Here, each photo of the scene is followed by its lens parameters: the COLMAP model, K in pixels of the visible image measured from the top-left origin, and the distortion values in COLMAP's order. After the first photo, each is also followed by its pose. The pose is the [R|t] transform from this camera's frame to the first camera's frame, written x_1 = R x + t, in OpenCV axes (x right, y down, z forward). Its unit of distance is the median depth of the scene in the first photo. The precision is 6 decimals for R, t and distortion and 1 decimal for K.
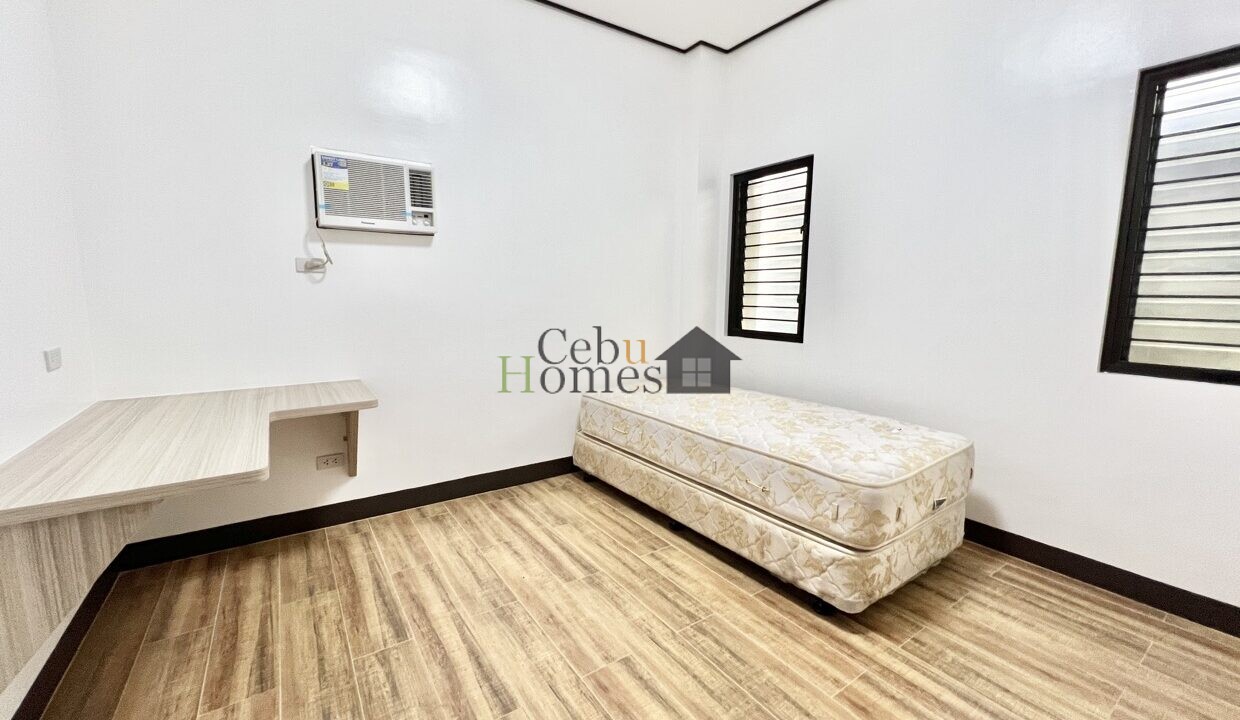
lens RADIAL K [[501.2, 0, 620.1], [0, 501.2, 359.9], [0, 0, 1]] dist [0.003604, 0.000108]
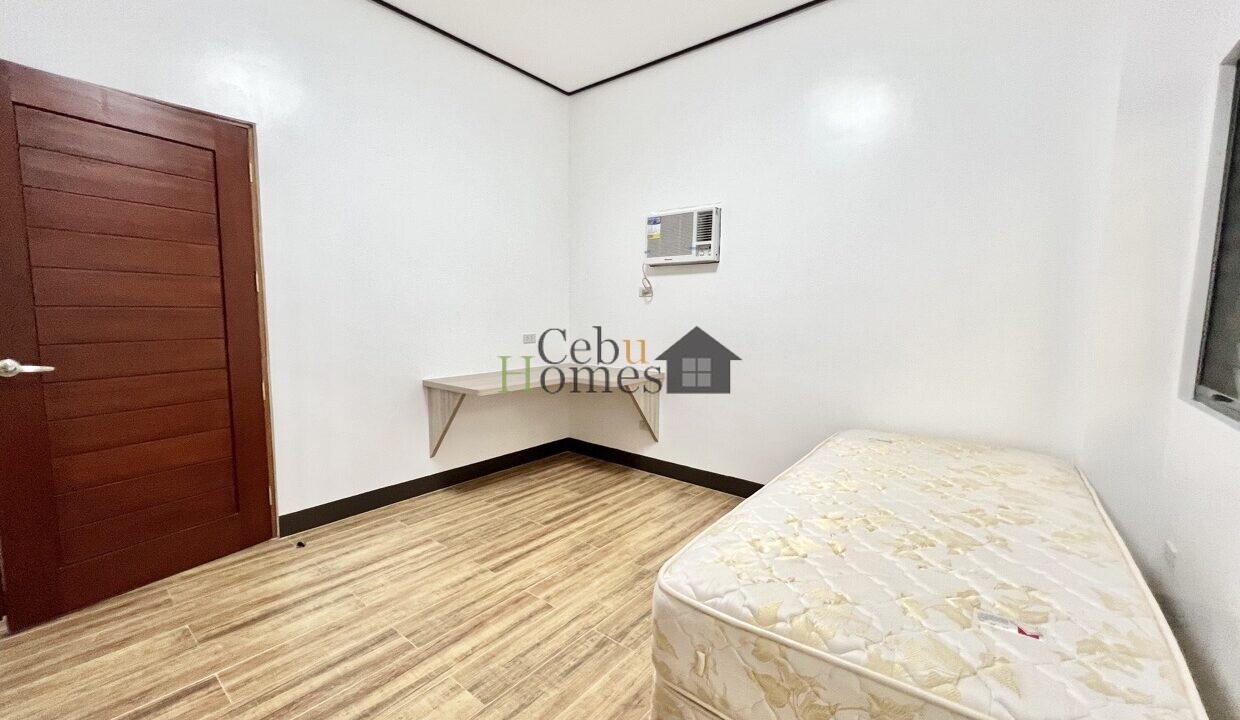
lens RADIAL K [[501.2, 0, 618.0], [0, 501.2, 362.4], [0, 0, 1]] dist [0.003604, 0.000108]
pose [[0.282132, 0.098155, -0.954341, 0.894942], [-0.136427, 0.988748, 0.061362, -0.067254], [0.949626, 0.112885, 0.292348, 0.565007]]
